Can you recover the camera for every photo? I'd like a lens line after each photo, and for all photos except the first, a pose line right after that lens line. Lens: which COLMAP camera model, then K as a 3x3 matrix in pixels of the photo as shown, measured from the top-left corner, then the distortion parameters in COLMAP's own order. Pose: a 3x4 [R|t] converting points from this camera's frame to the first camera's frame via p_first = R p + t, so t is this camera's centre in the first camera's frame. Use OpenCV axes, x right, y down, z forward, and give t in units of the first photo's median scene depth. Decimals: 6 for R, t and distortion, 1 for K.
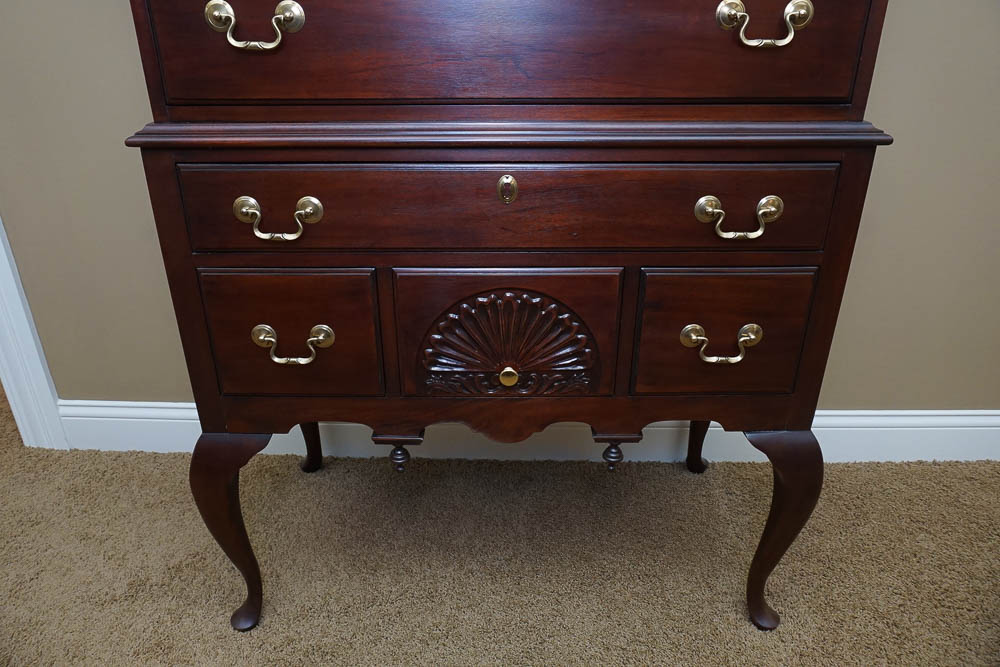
lens RADIAL K [[497.1, 0, 500.0], [0, 497.1, 333.5], [0, 0, 1]] dist [-0.028756, 0.000070]
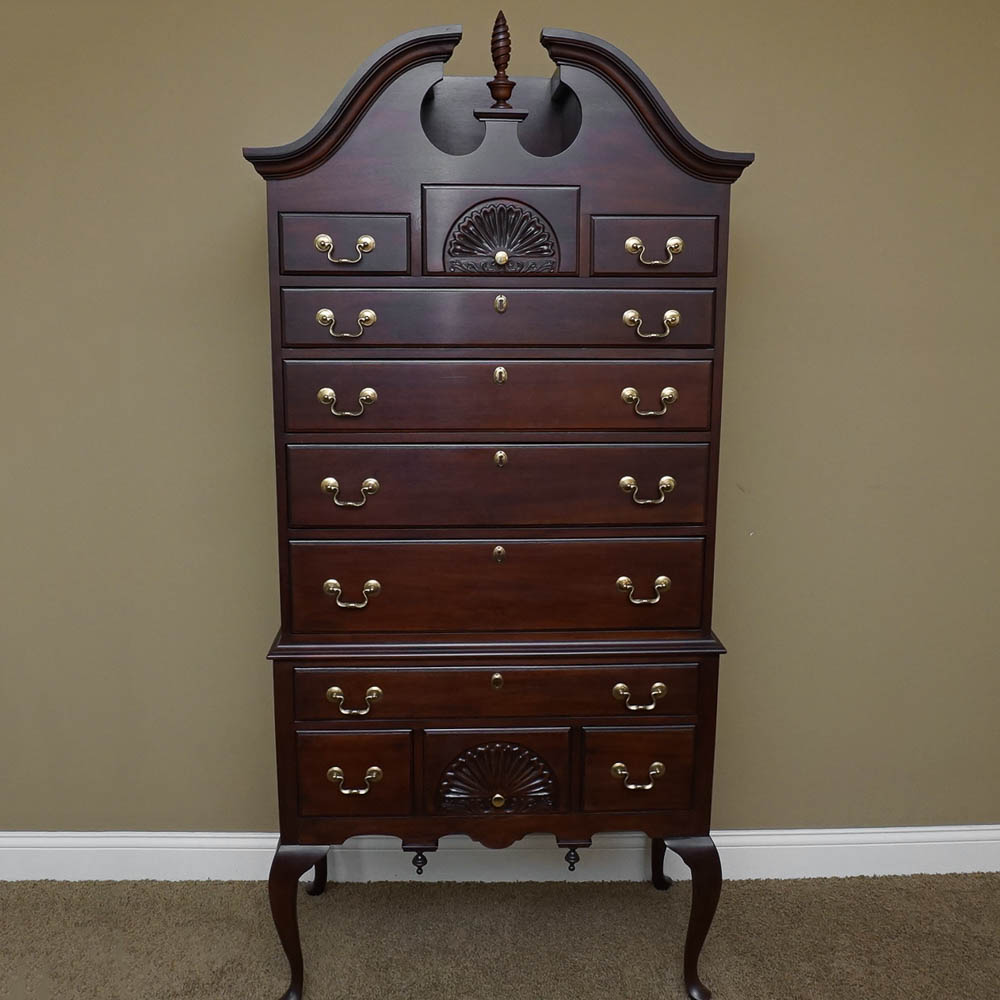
lens RADIAL K [[1009.8, 0, 497.4], [0, 1009.8, 537.5], [0, 0, 1]] dist [-0.012576, -0.017161]
pose [[0.998666, -0.001981, 0.051591, -0.137991], [0.011612, 0.982281, -0.187052, -0.121066], [-0.050307, 0.187402, 0.980994, -2.100062]]
